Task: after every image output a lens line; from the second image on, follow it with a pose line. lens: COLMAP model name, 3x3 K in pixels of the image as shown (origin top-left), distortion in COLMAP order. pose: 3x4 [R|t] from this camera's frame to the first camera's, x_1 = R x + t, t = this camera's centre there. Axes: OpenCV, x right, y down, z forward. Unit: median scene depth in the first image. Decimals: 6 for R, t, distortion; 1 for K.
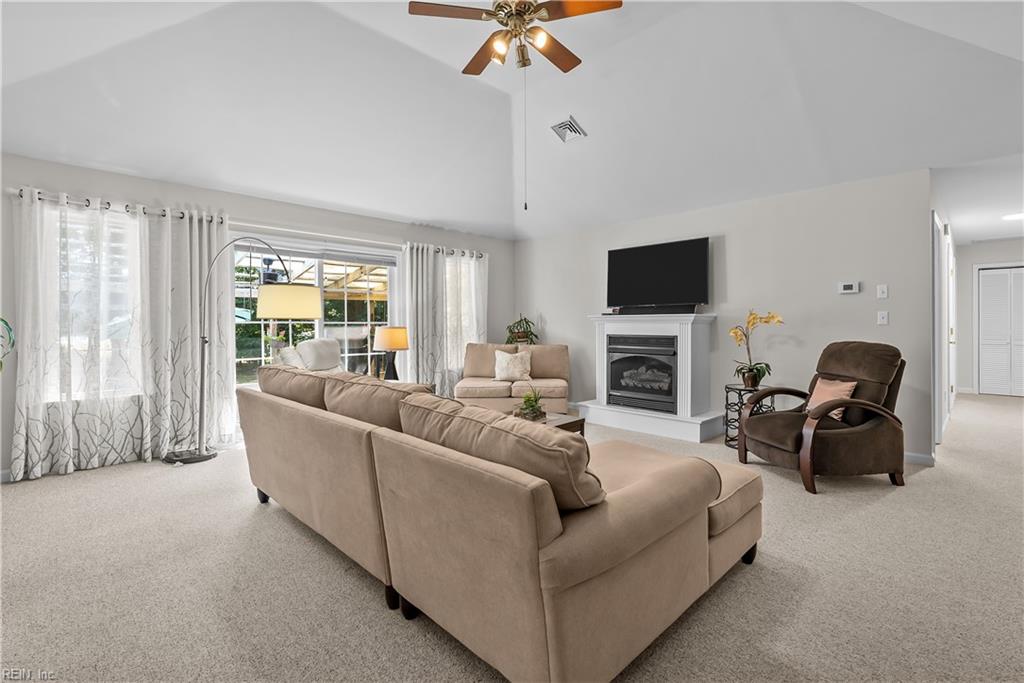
lens RADIAL K [[464.3, 0, 513.0], [0, 464.3, 325.5], [0, 0, 1]] dist [-0.013630, 0.004361]
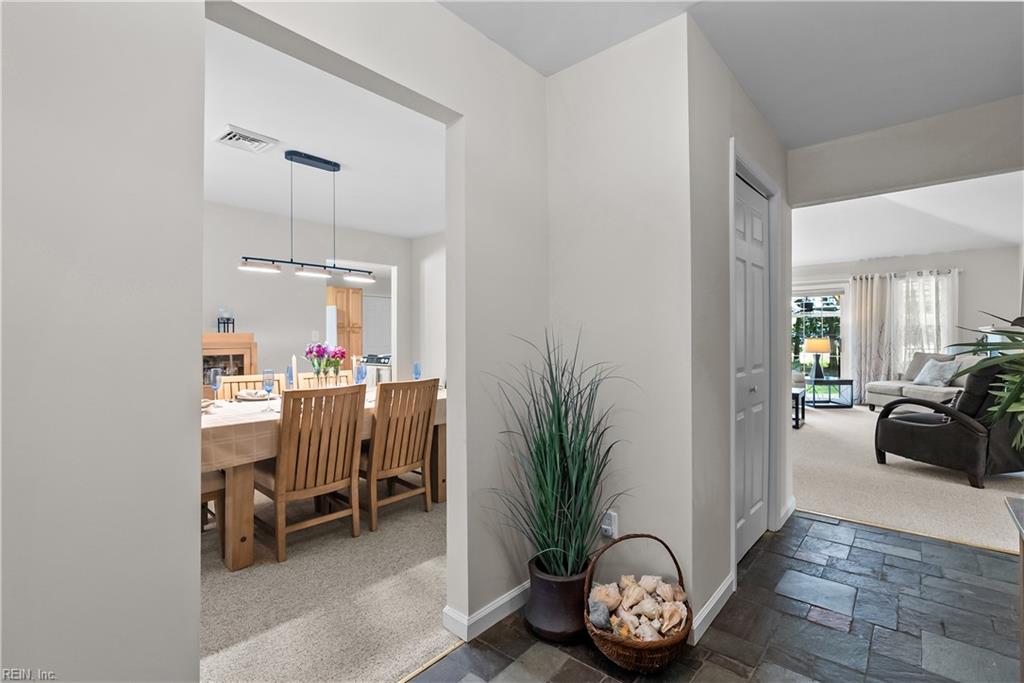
lens RADIAL K [[464.3, 0, 515.5], [0, 464.3, 336.0], [0, 0, 1]] dist [-0.013630, 0.004361]
pose [[0.071453, -0.000043, -0.997444, 1.239430], [0.004719, 0.999989, 0.000295, -0.008765], [0.997433, -0.004728, 0.071452, -0.101714]]
